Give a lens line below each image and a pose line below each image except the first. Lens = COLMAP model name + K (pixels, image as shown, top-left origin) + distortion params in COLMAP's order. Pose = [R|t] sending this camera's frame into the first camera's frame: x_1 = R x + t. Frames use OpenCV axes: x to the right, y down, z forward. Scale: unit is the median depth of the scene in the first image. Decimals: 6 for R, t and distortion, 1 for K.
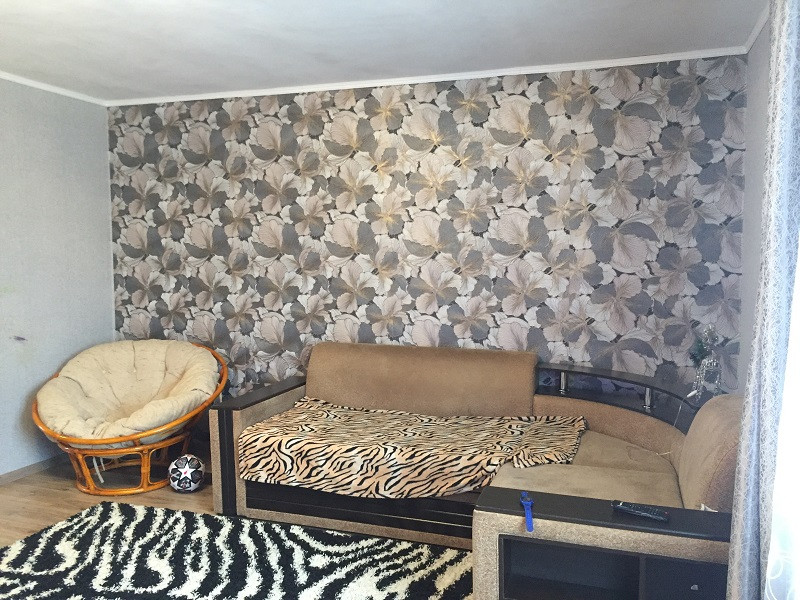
lens RADIAL K [[693.4, 0, 403.8], [0, 693.4, 295.8], [0, 0, 1]] dist [0.103581, -0.120426]
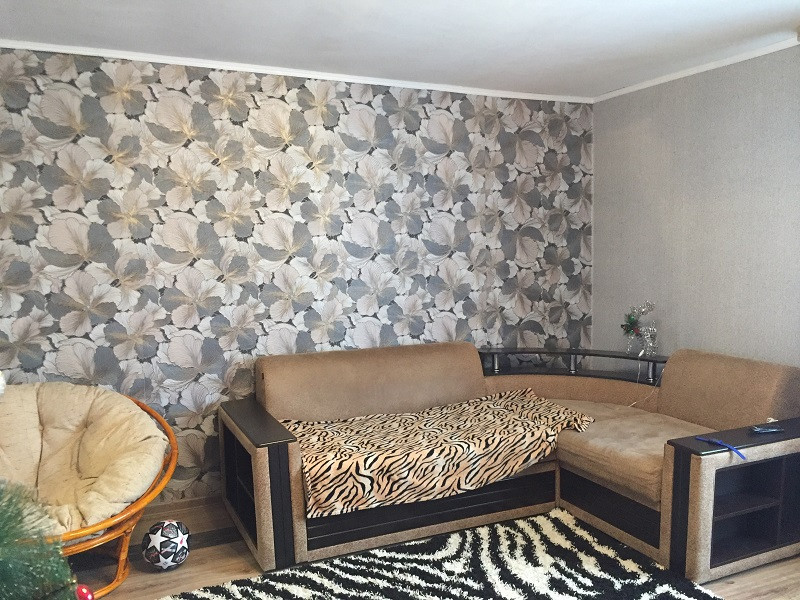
lens RADIAL K [[693.4, 0, 405.0], [0, 693.4, 296.3], [0, 0, 1]] dist [0.103581, -0.120426]
pose [[0.717416, -0.054887, 0.694479, -0.659494], [0.064740, 0.997830, 0.011983, -0.011278], [-0.693630, 0.036364, 0.719413, 0.265157]]
